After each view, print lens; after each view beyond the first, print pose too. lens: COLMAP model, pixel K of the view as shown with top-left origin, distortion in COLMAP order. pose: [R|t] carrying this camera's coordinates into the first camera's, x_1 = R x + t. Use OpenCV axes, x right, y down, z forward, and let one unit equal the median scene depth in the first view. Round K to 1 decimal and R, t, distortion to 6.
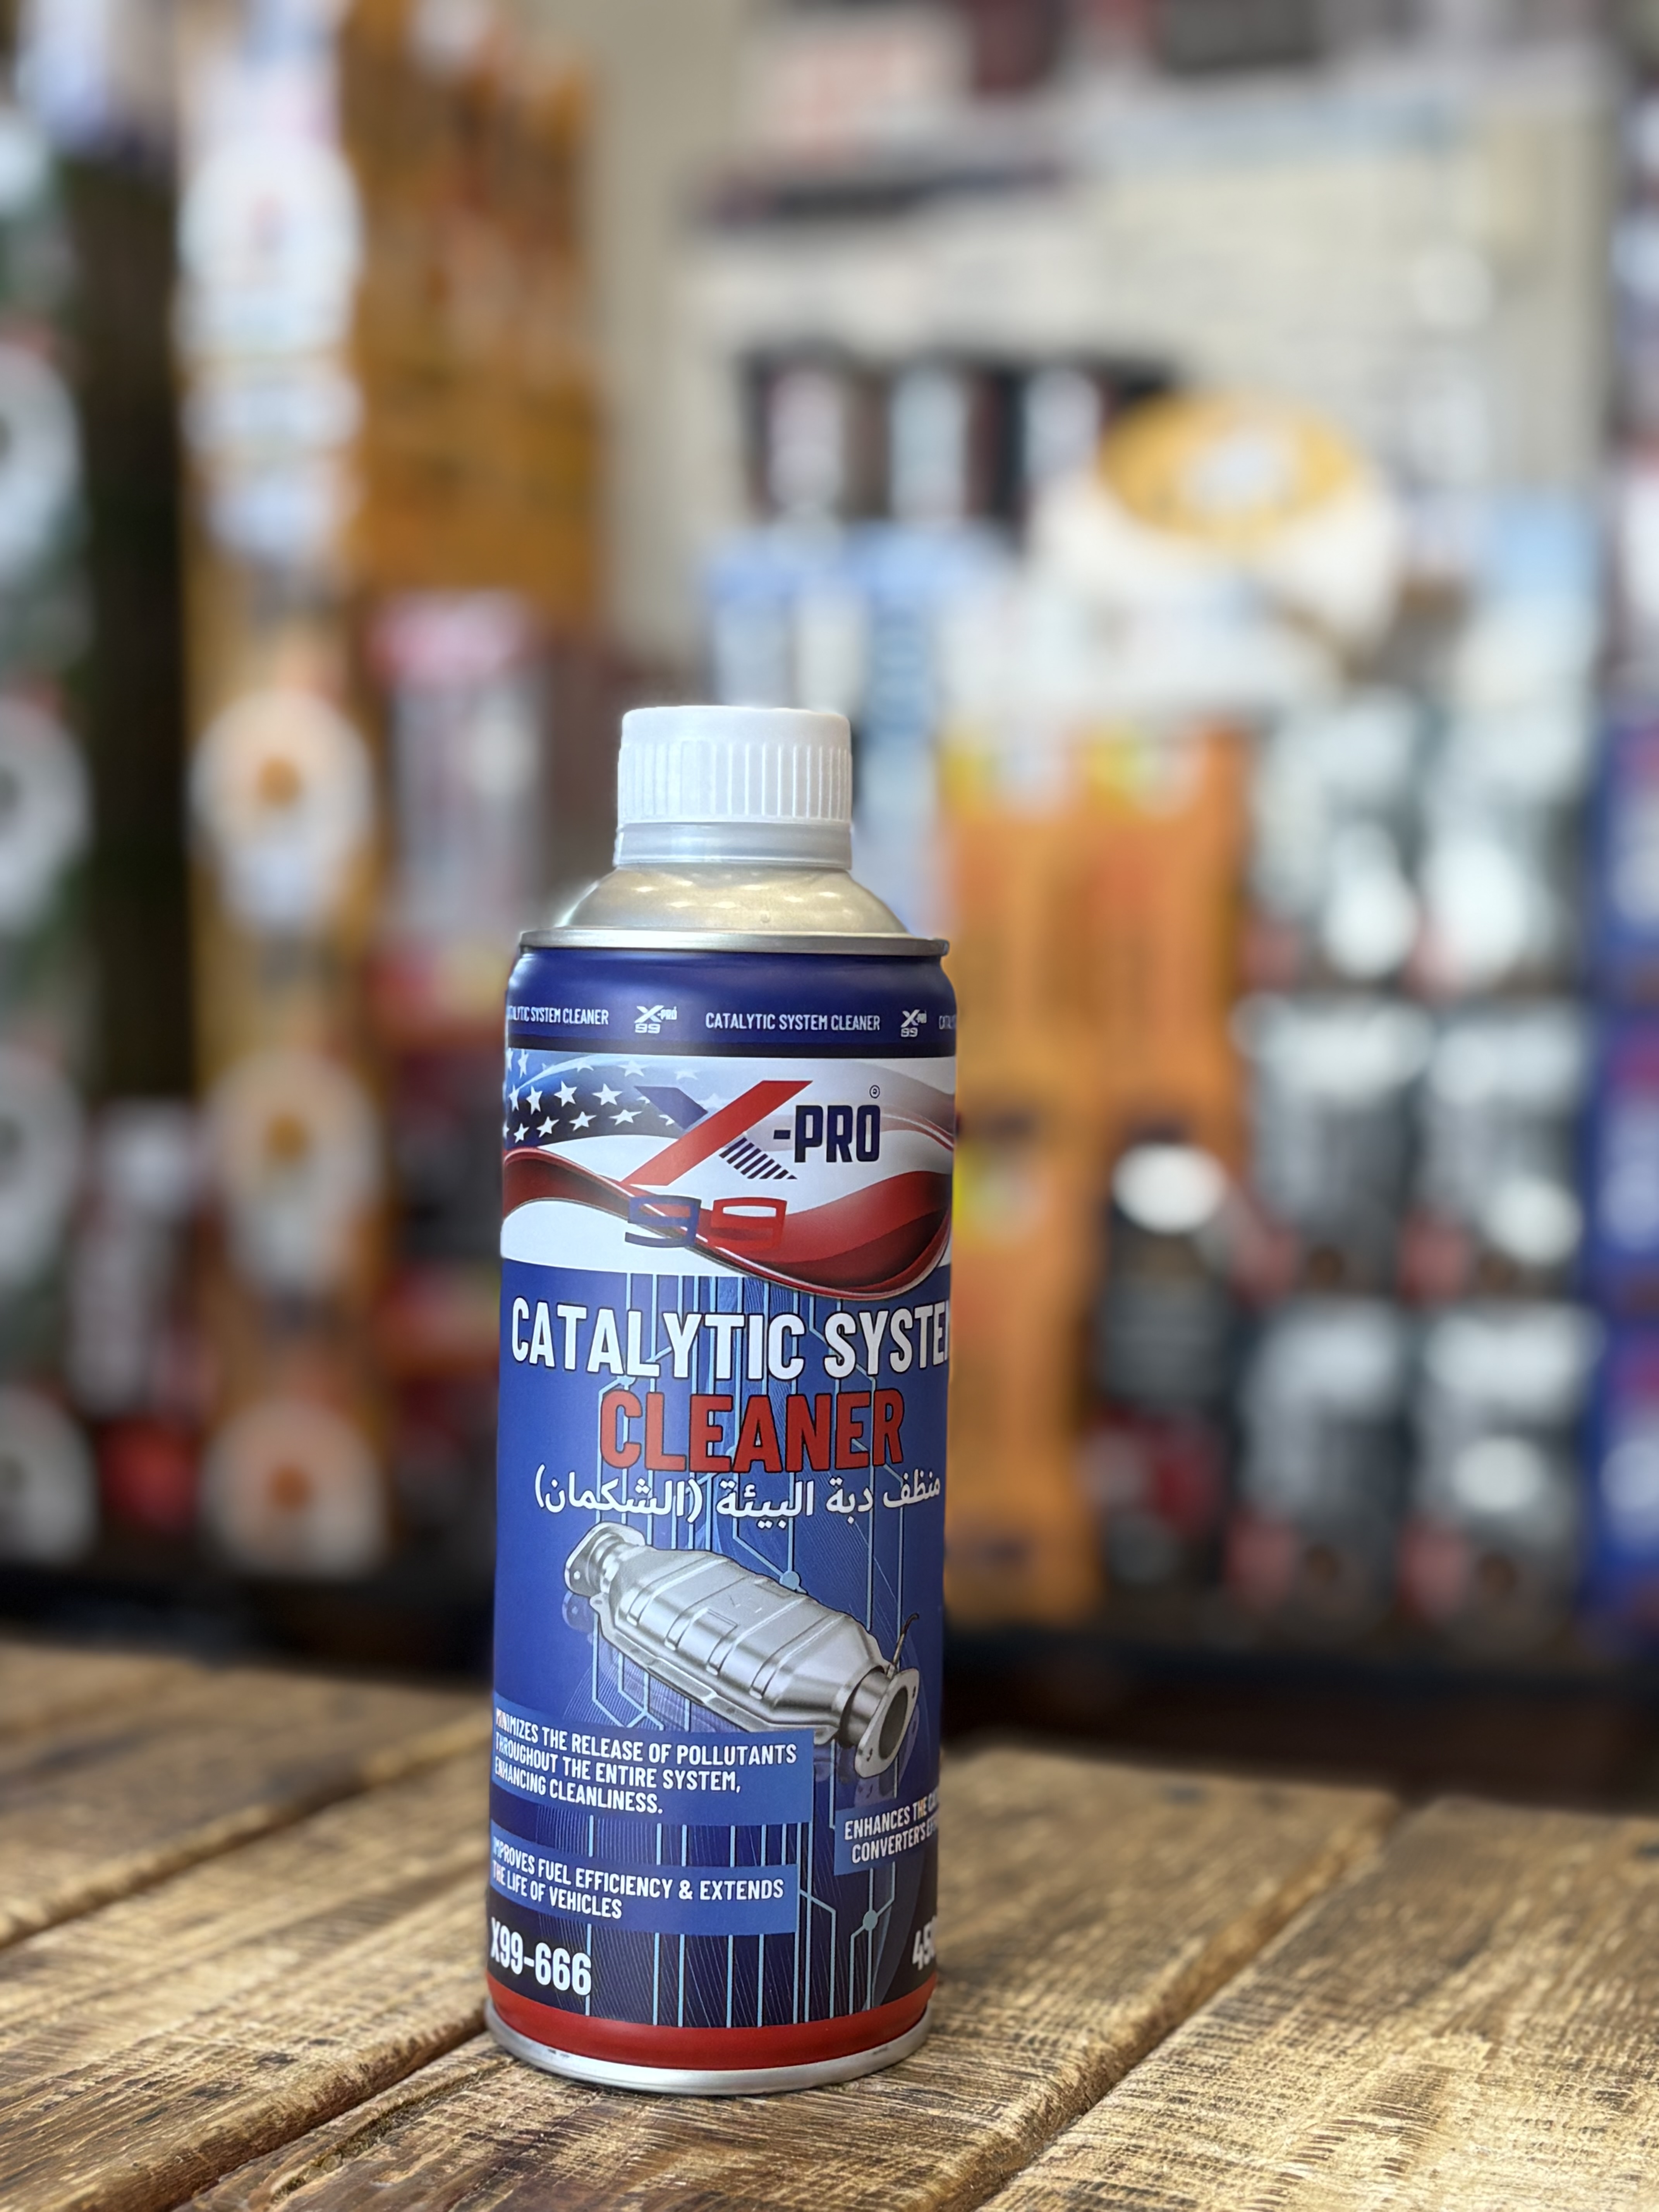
lens RADIAL K [[3272.7, 0, 829.5], [0, 3272.7, 1106.0], [0, 0, 1]] dist [0.180374, -0.793742]
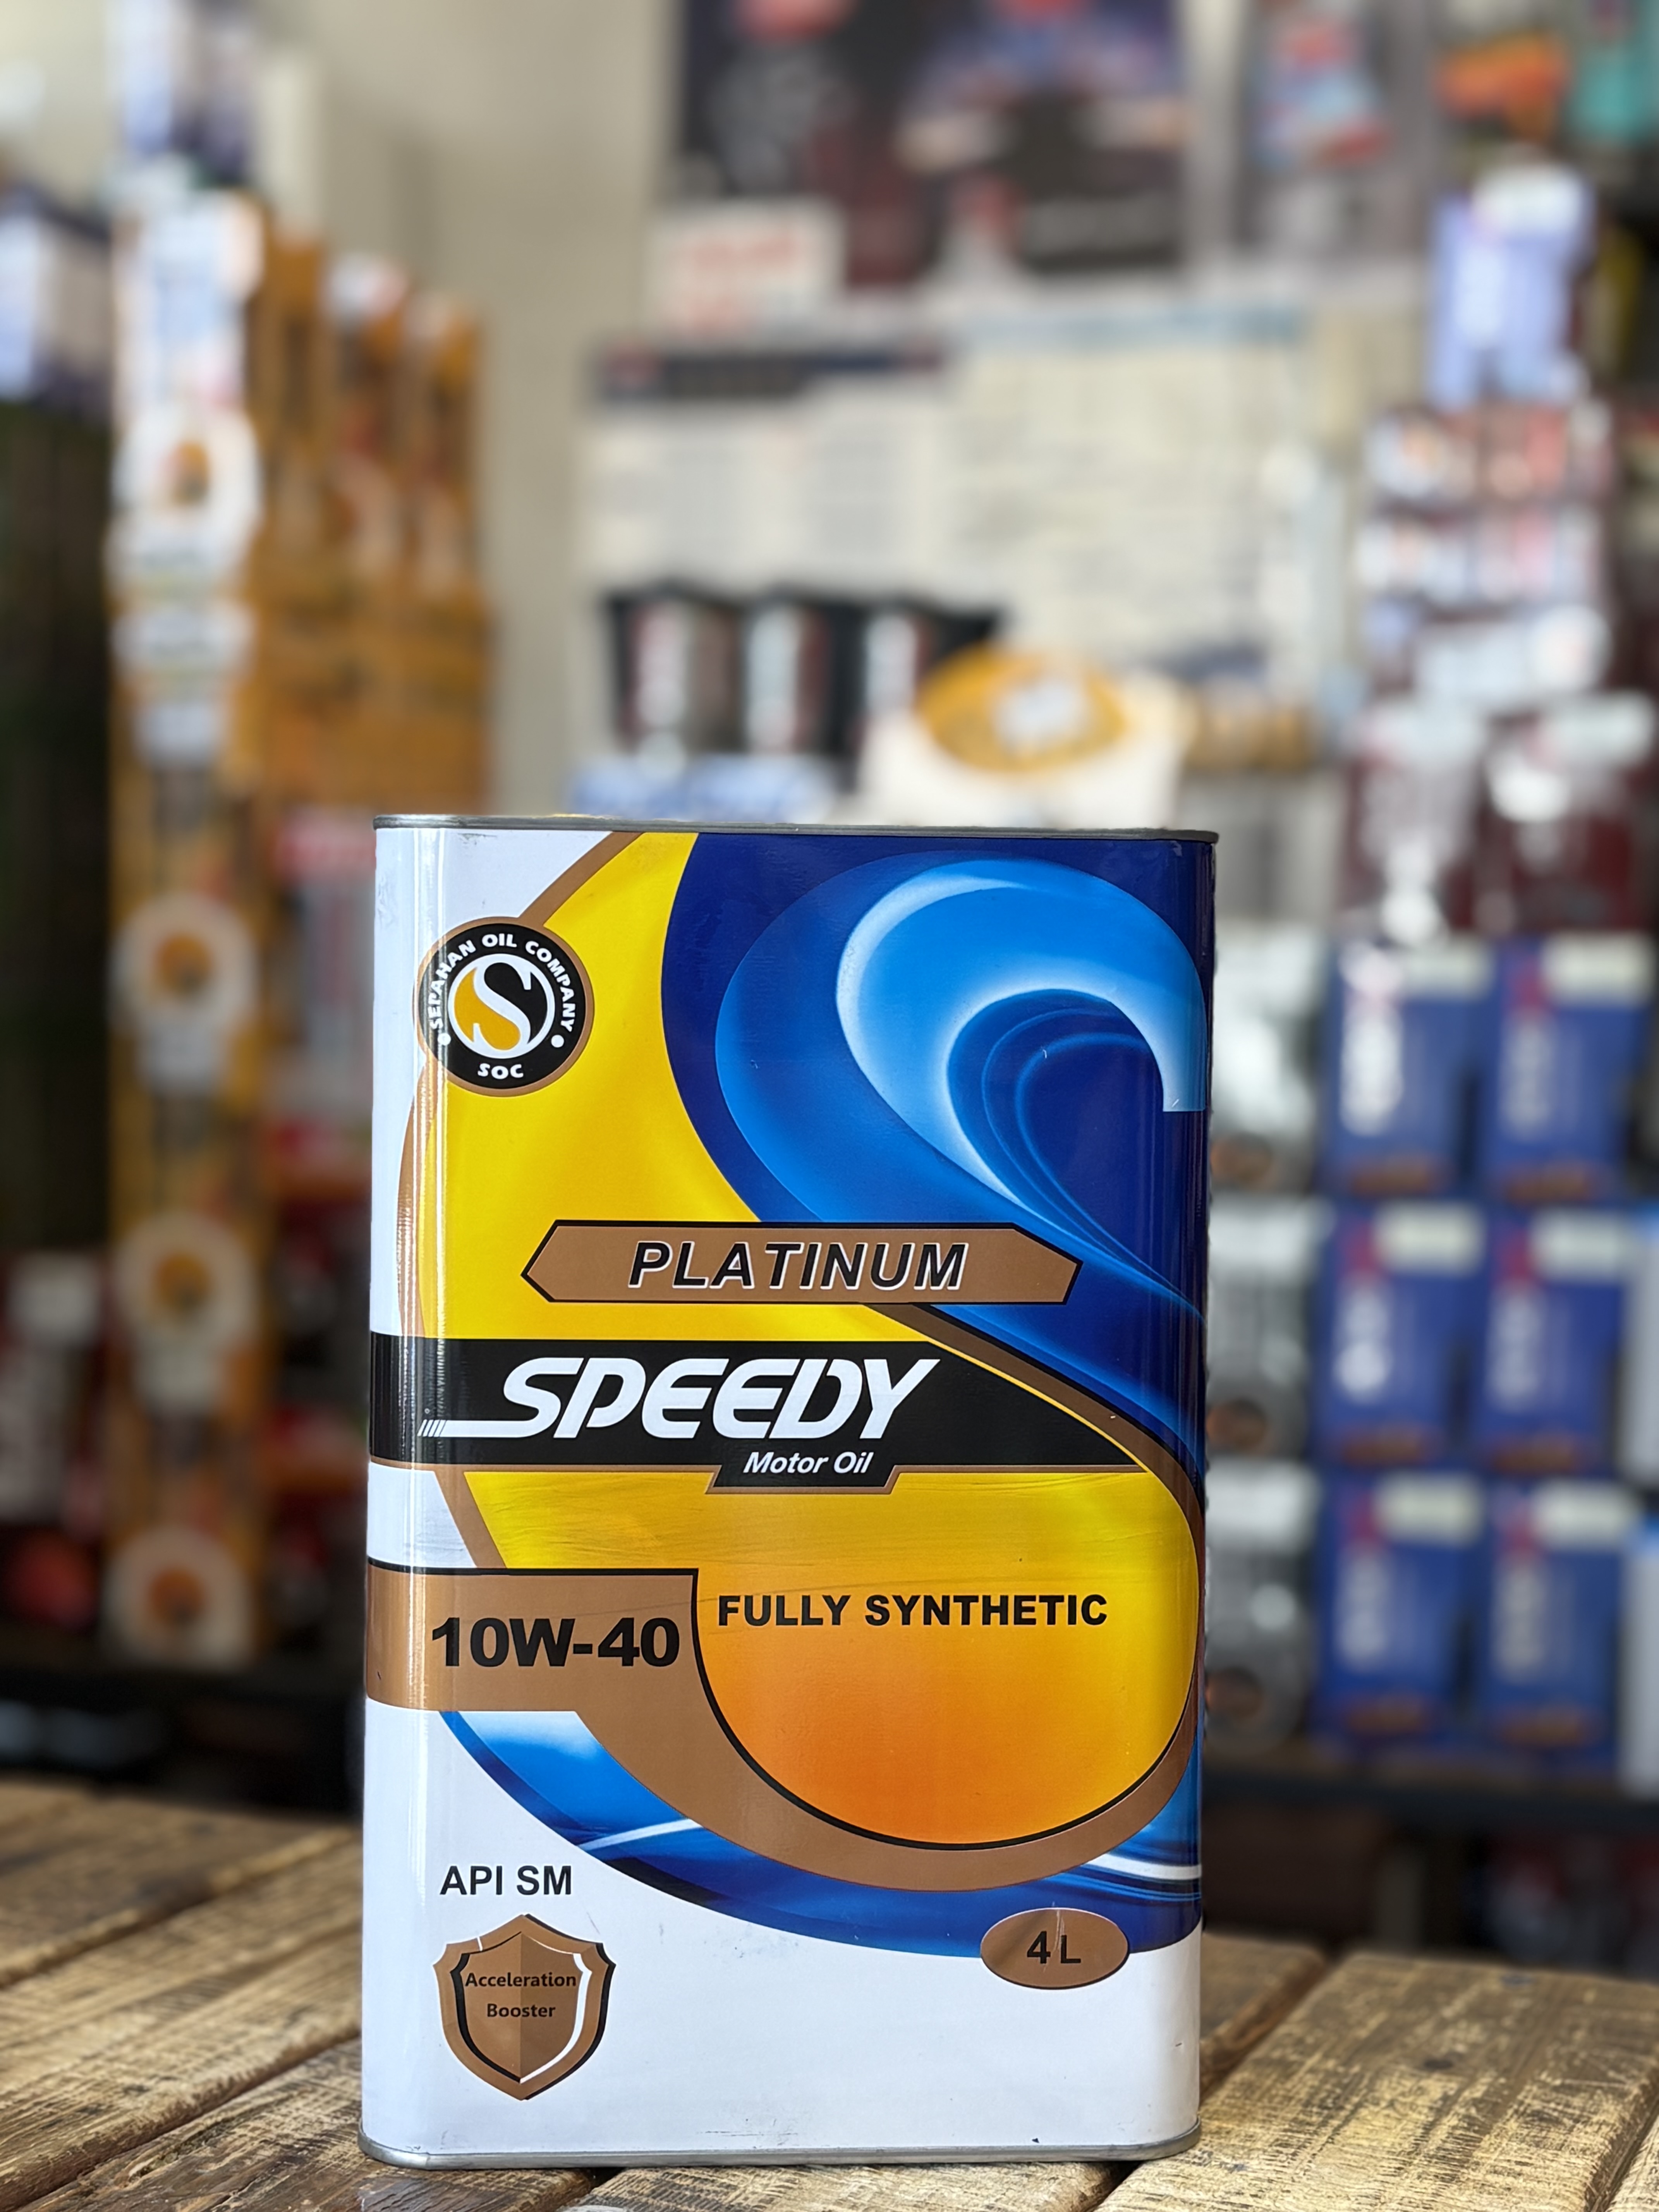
lens RADIAL K [[3231.9, 0, 837.7], [0, 3231.9, 1102.8], [0, 0, 1]] dist [0.187475, -0.794788]
pose [[0.999332, 0.019263, 0.031055, 0.085452], [-0.018554, 0.999564, -0.022966, -0.115391], [-0.031484, 0.022374, 0.999254, -0.443543]]
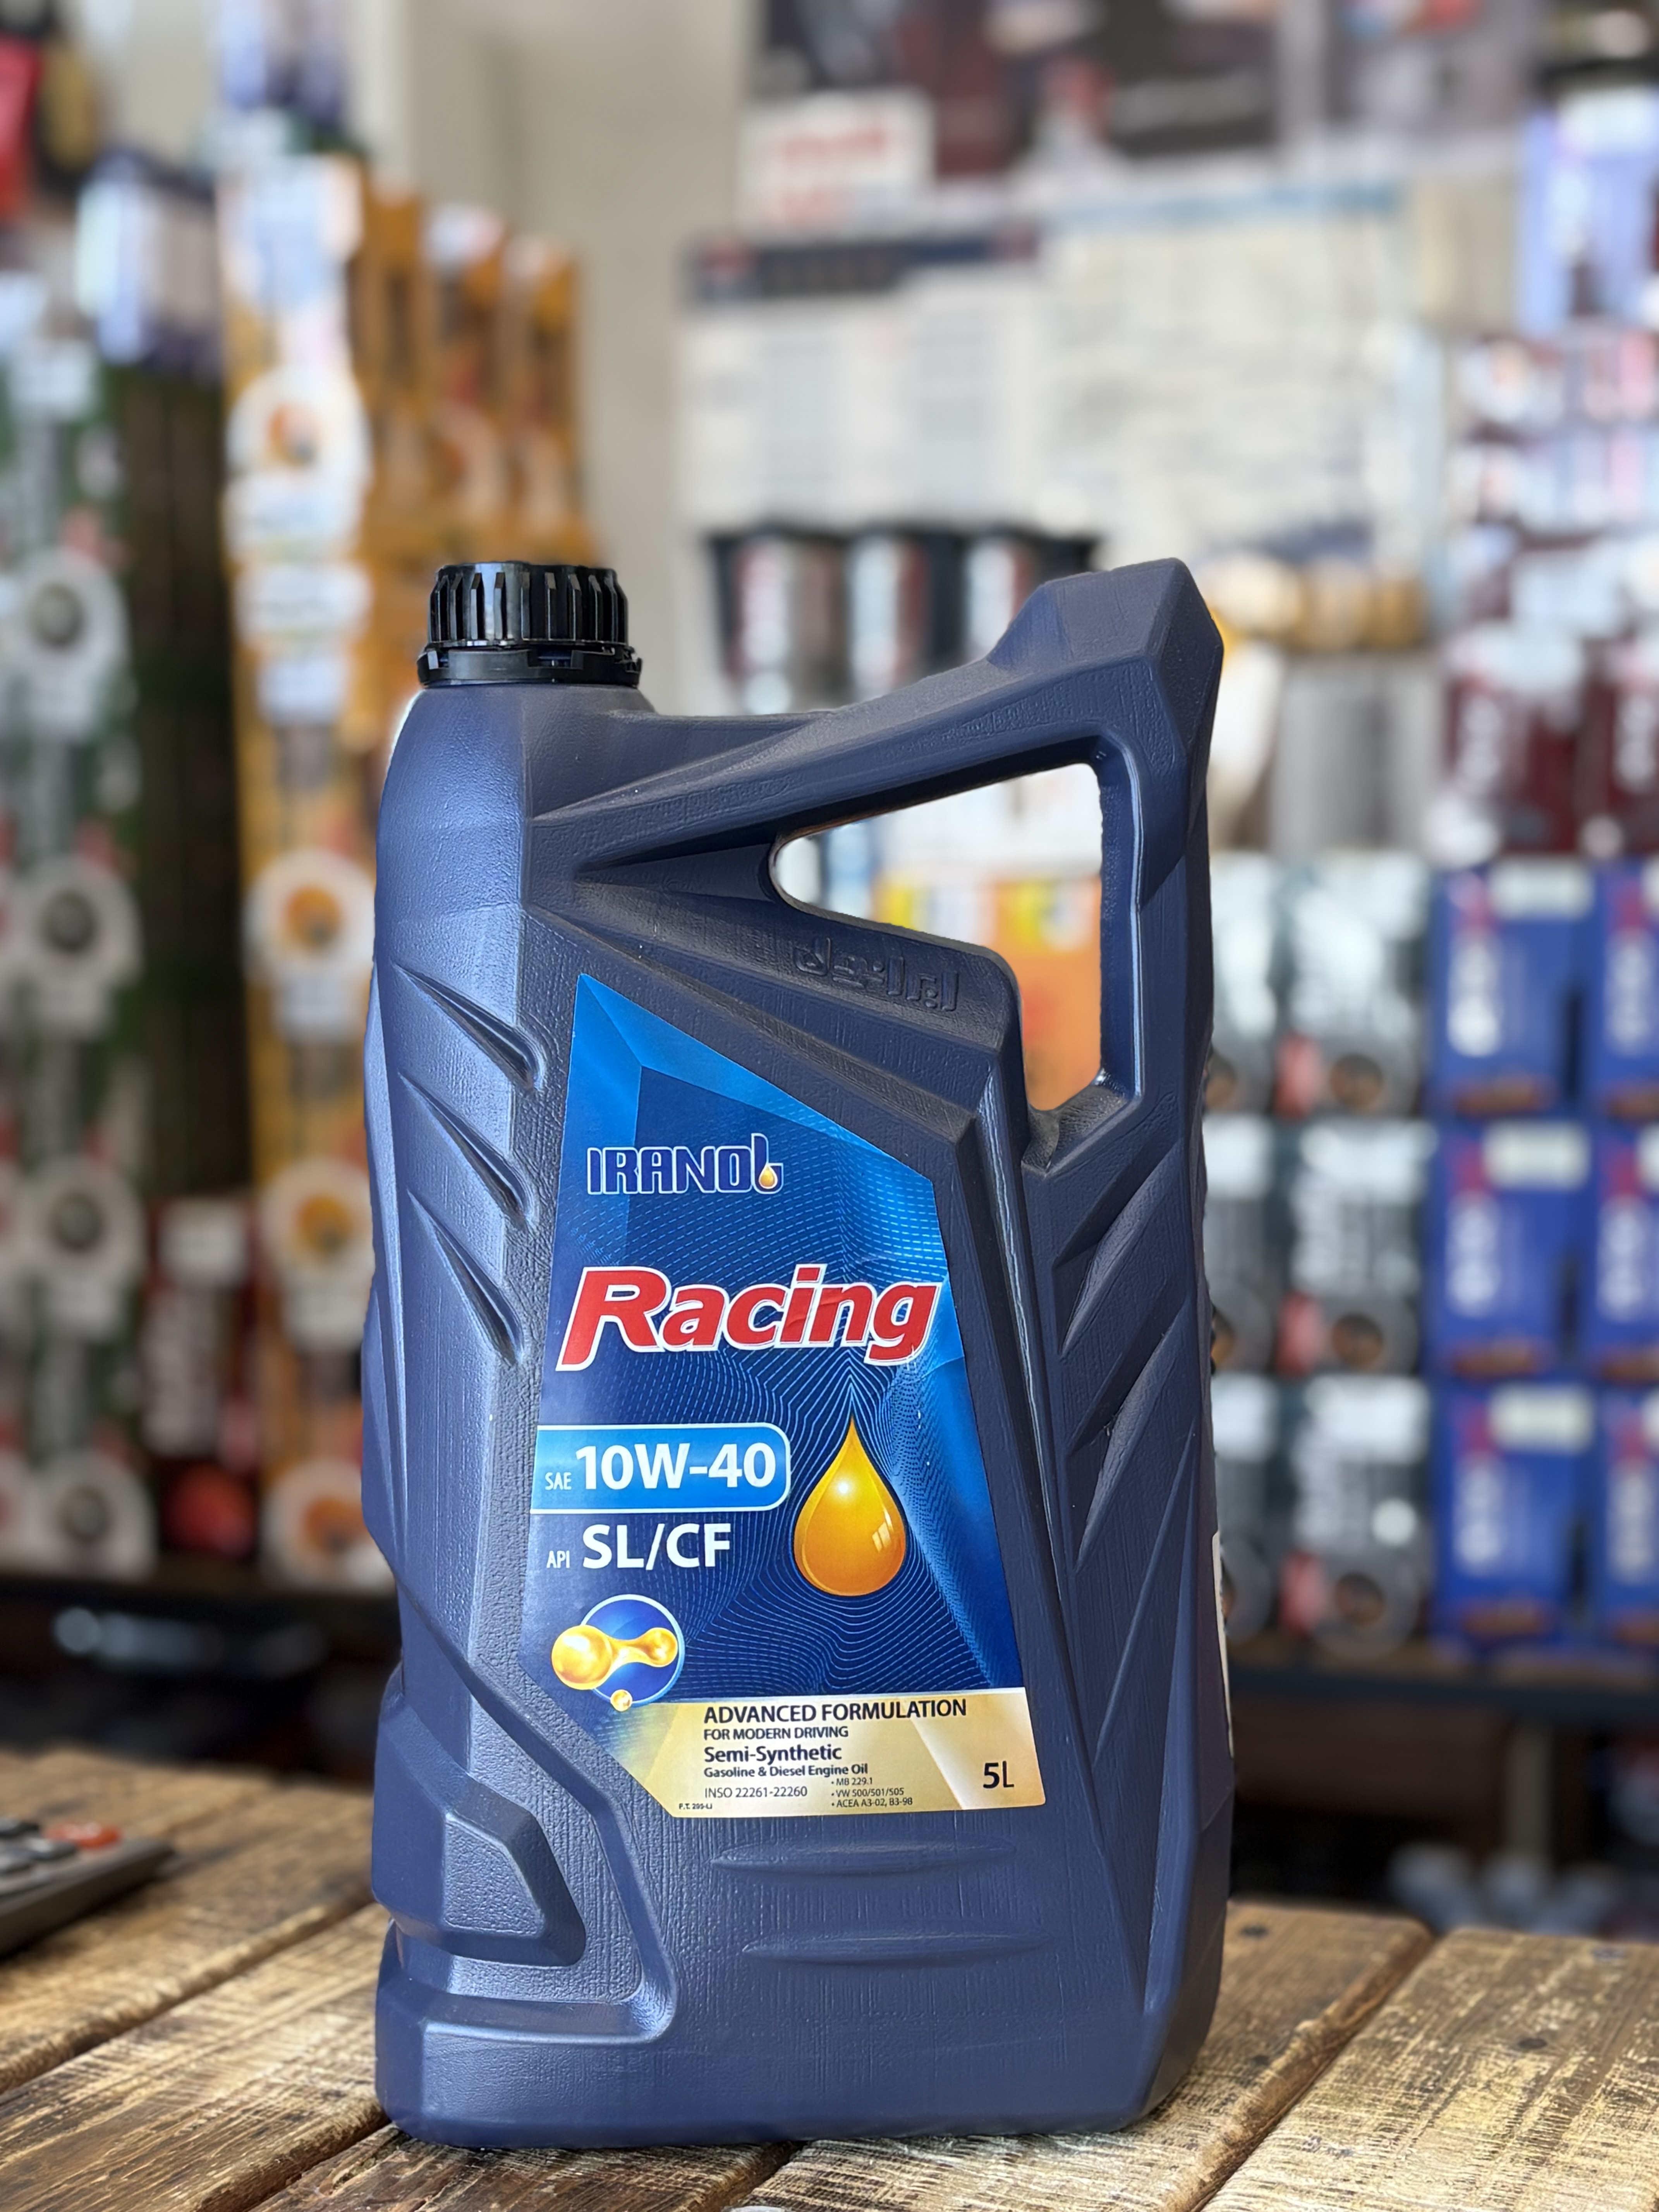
lens RADIAL K [[3231.9, 0, 837.7], [0, 3231.9, 1102.8], [0, 0, 1]] dist [0.187475, -0.794788]
pose [[0.999913, -0.012002, -0.005496, 0.086909], [0.012119, 0.999692, 0.021657, -0.212953], [0.005234, -0.021722, 0.999750, -0.545487]]
